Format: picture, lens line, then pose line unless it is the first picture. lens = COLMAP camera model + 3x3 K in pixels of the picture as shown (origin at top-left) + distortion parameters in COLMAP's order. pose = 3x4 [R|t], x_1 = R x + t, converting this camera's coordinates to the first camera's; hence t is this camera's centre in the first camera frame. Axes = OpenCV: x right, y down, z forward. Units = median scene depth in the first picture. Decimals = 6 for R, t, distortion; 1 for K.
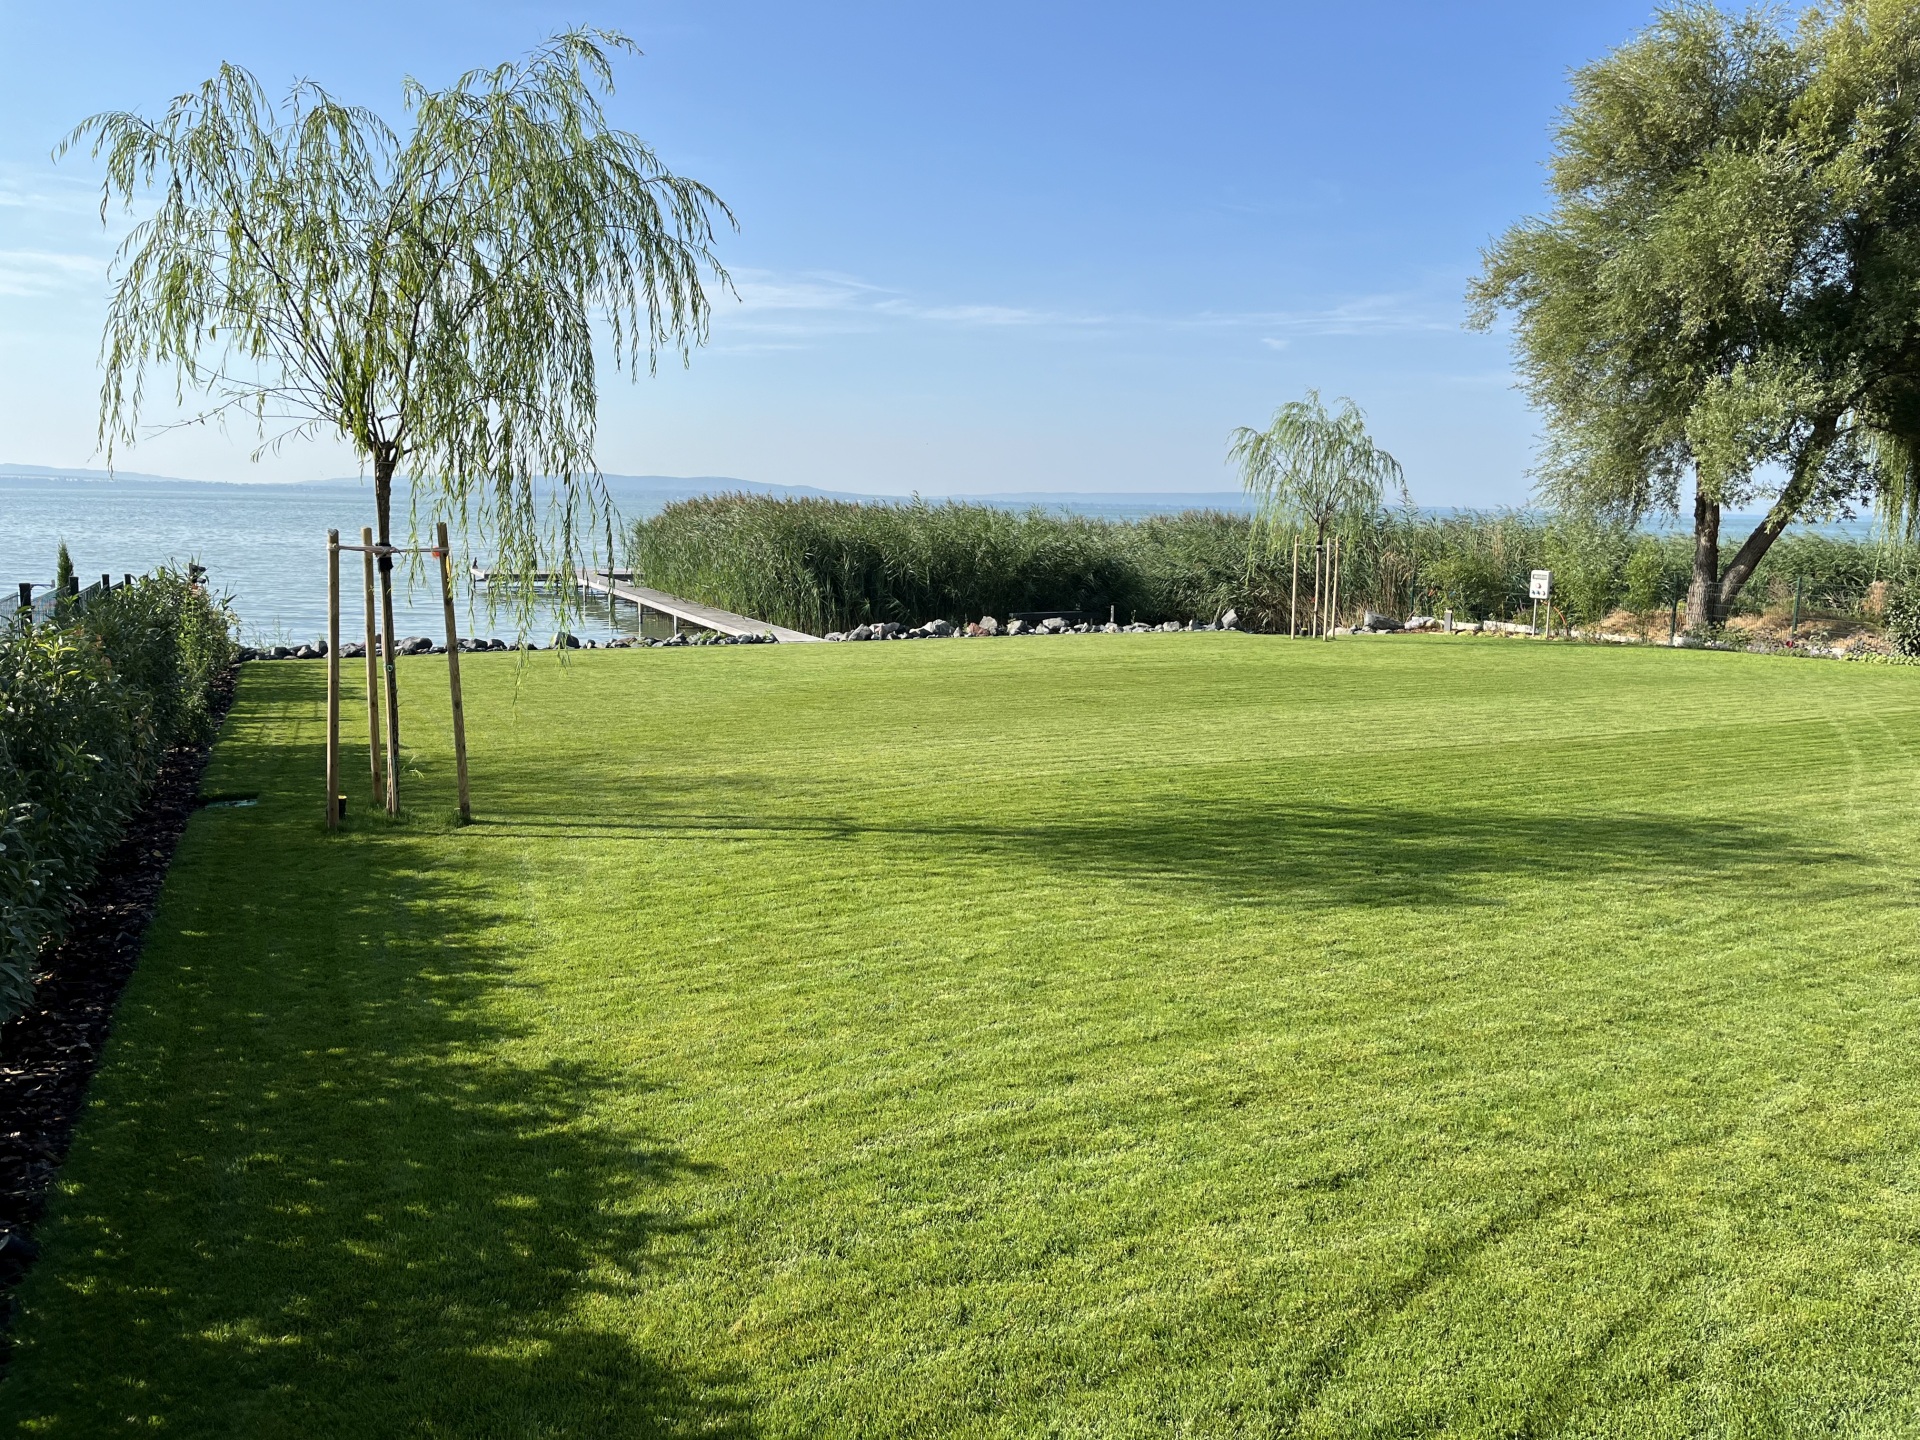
lens RADIAL K [[1485.9, 0, 960.0], [0, 1485.9, 720.0], [0, 0, 1]] dist [0.006872, -0.051352]
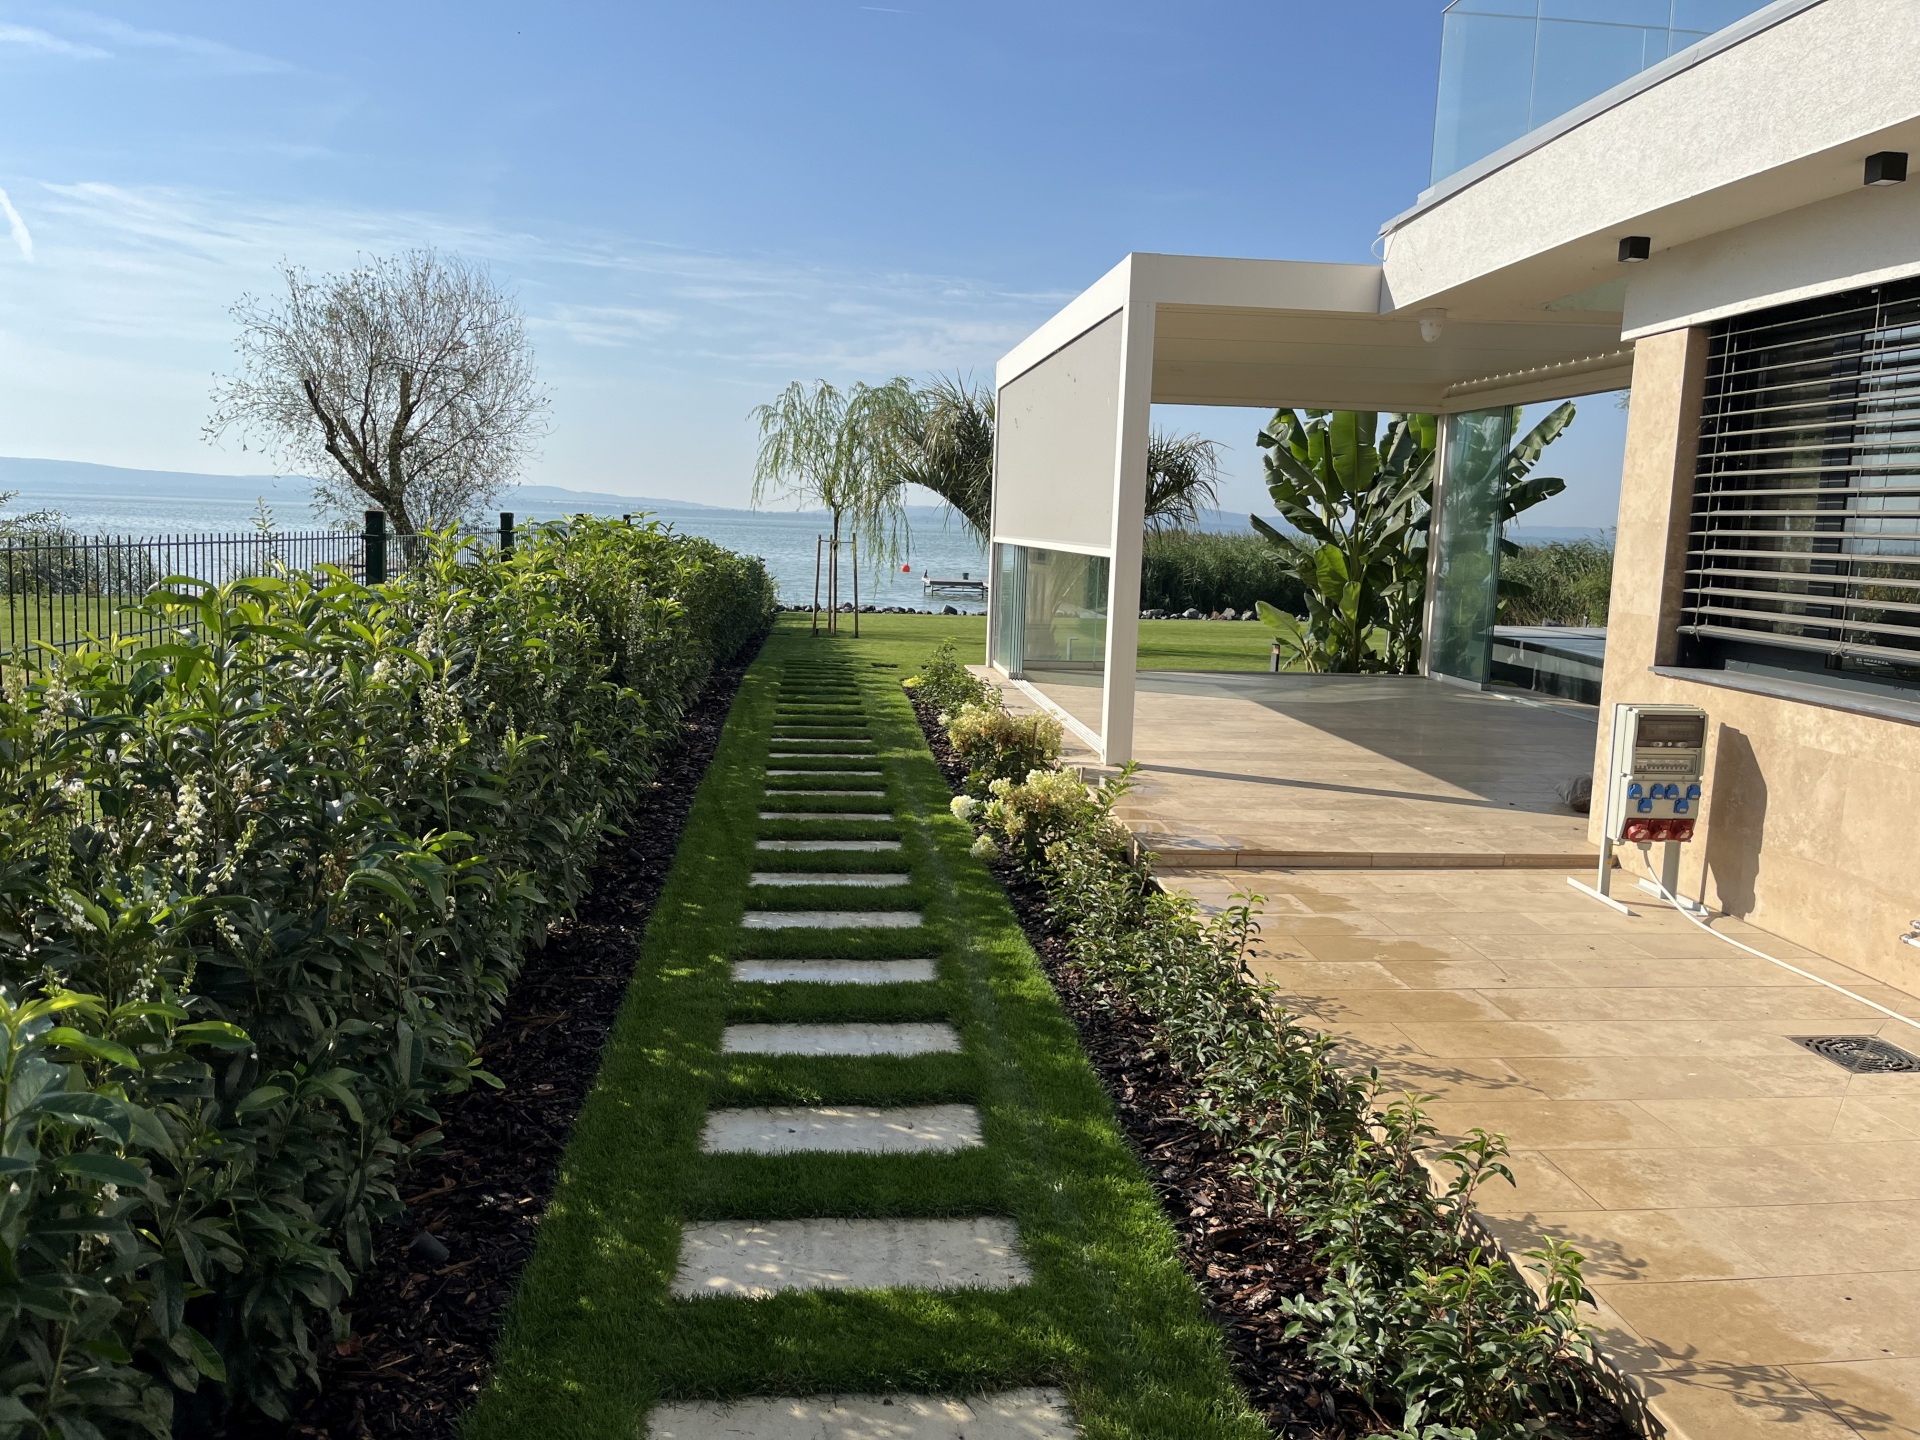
lens RADIAL K [[1485.9, 0, 960.0], [0, 1485.9, 720.0], [0, 0, 1]] dist [0.006872, -0.051352]
pose [[0.950606, 0.044783, -0.307154, 0.317440], [-0.052037, 0.998525, -0.015463, 0.112777], [0.306008, 0.030683, 0.951534, -0.710613]]
